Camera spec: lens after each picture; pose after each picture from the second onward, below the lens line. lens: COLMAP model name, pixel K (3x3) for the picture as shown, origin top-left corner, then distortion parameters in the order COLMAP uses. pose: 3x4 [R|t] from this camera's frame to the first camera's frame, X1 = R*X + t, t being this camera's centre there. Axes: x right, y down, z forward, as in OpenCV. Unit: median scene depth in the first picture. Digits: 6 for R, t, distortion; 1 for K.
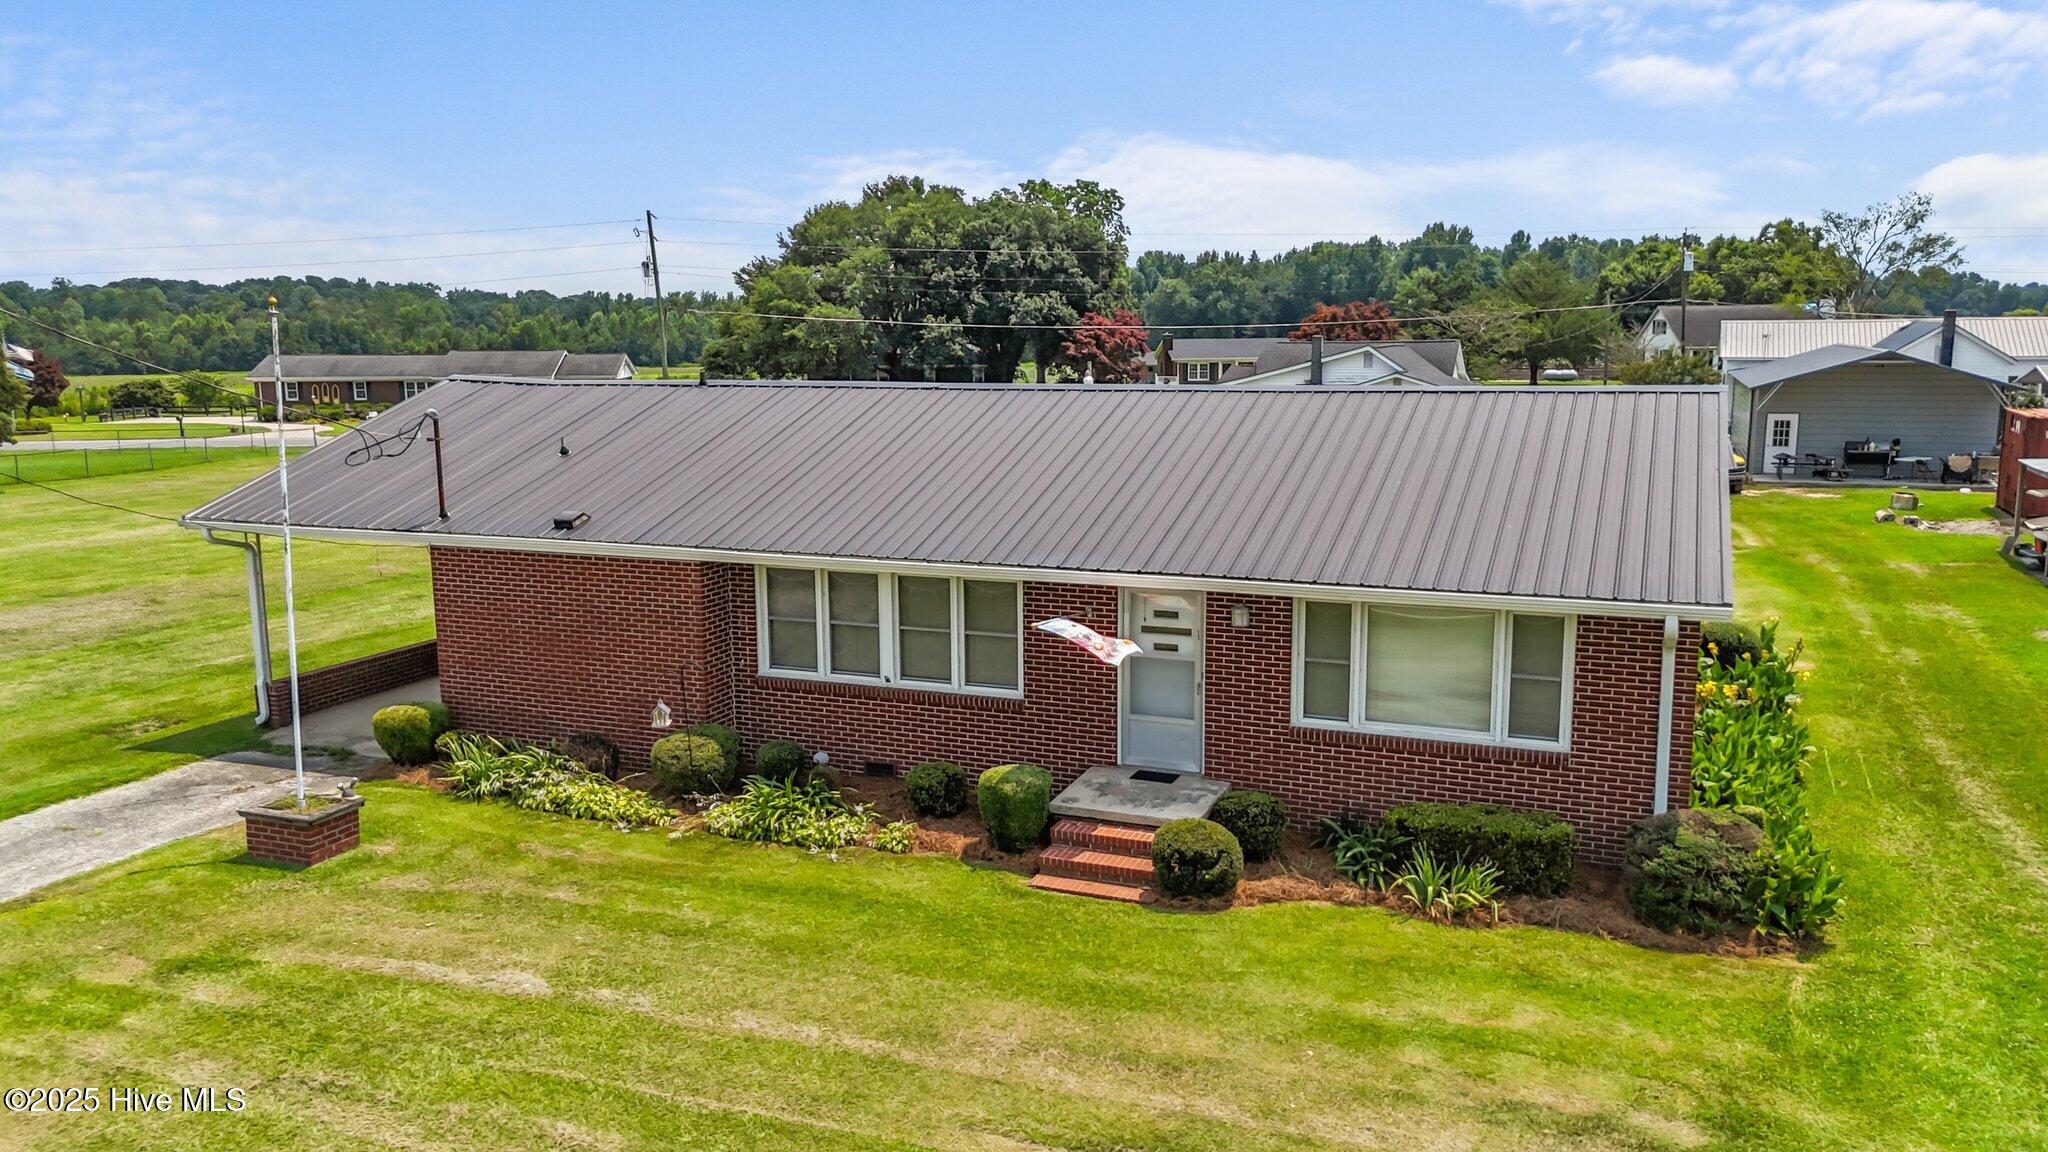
lens RADIAL K [[1510.5, 0, 1025.2], [0, 1510.5, 584.5], [0, 0, 1]] dist [0.100571, -0.129342]
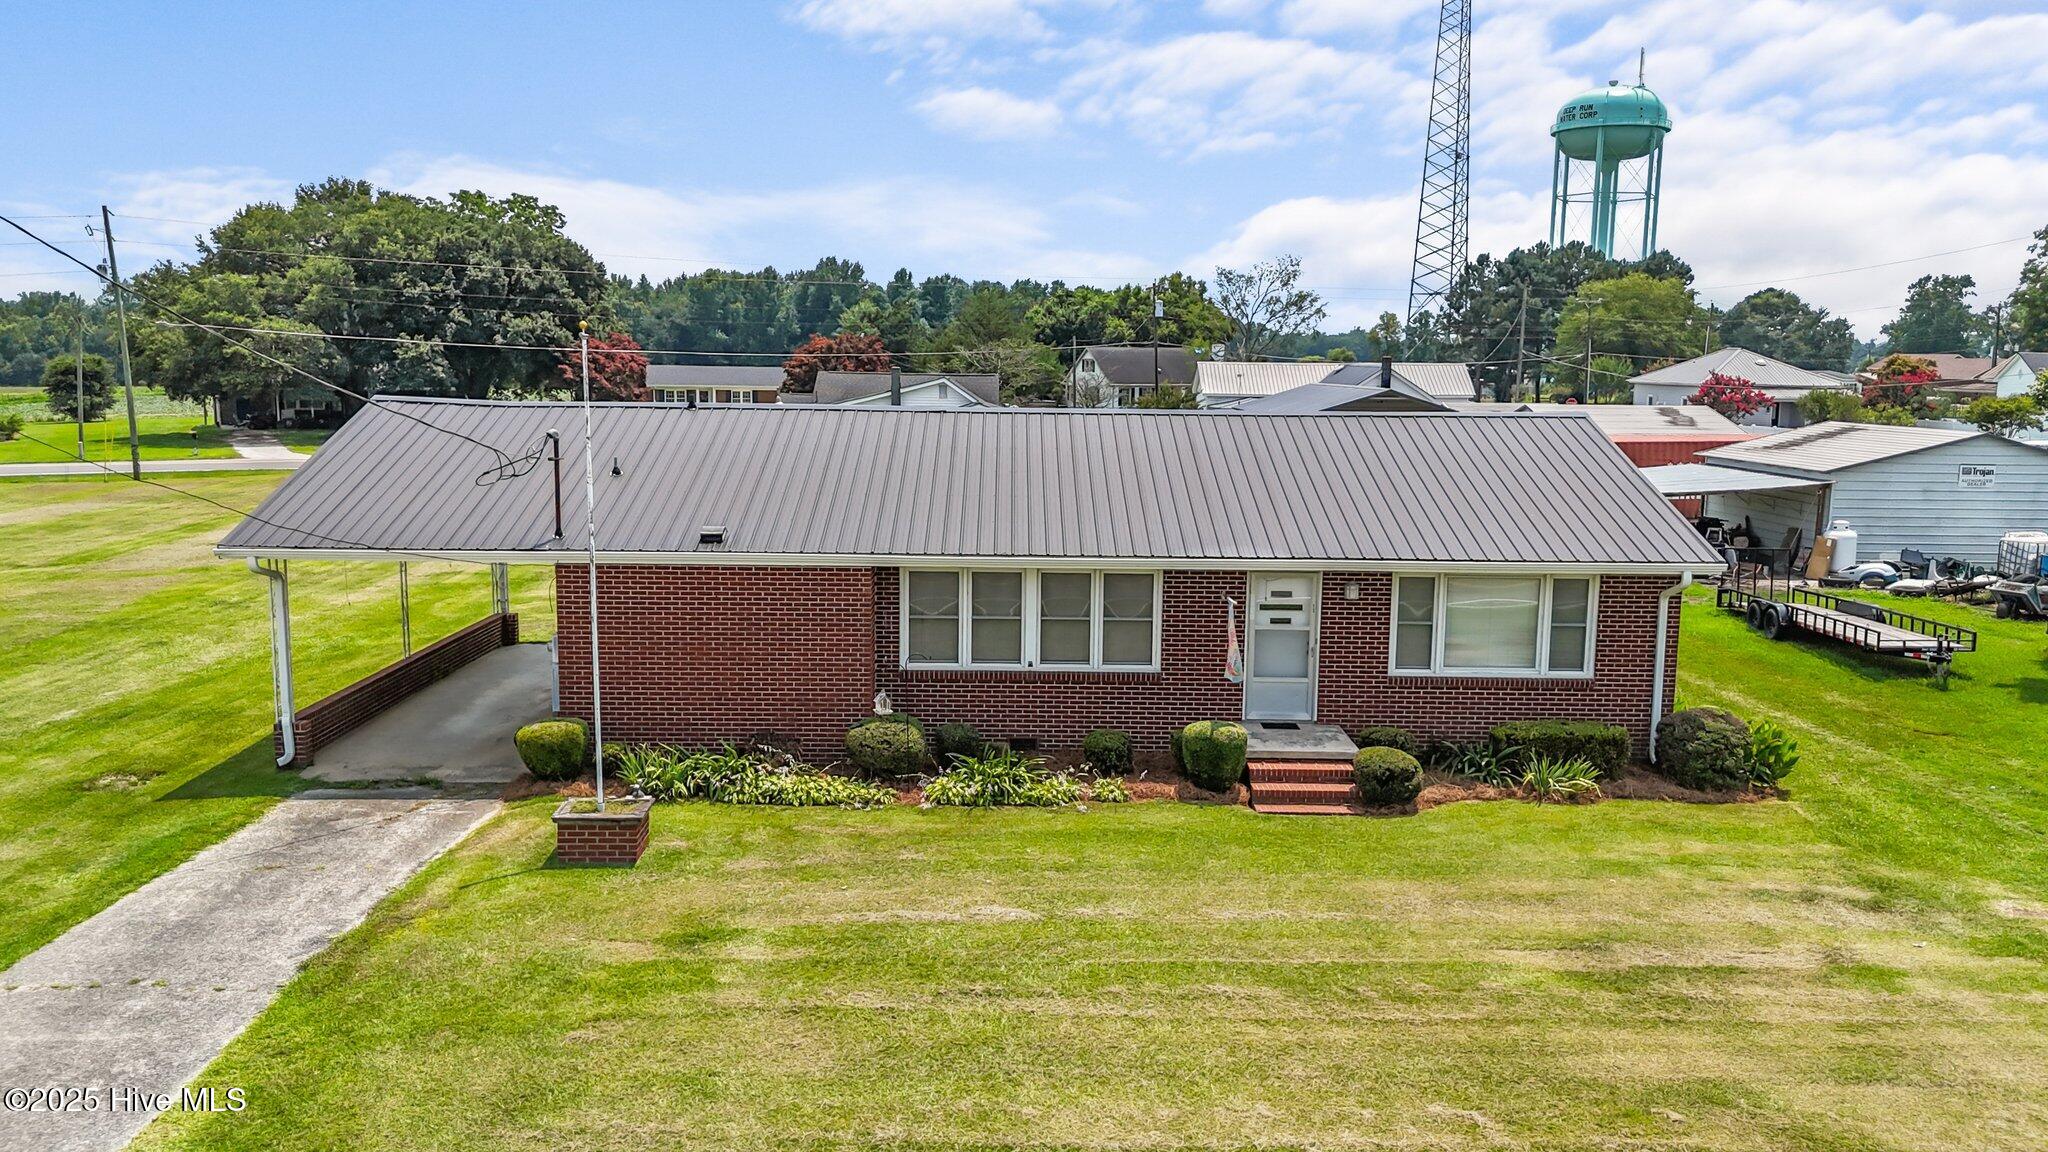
lens RADIAL K [[1567.0, 0, 1024.0], [0, 1567.0, 576.0], [0, 0, 1]] dist [0.070616, -0.068602]
pose [[0.918591, -0.035101, 0.393647, -0.501786], [0.046278, 0.998749, -0.018933, 0.016400], [-0.392490, 0.035609, 0.919067, -0.079082]]
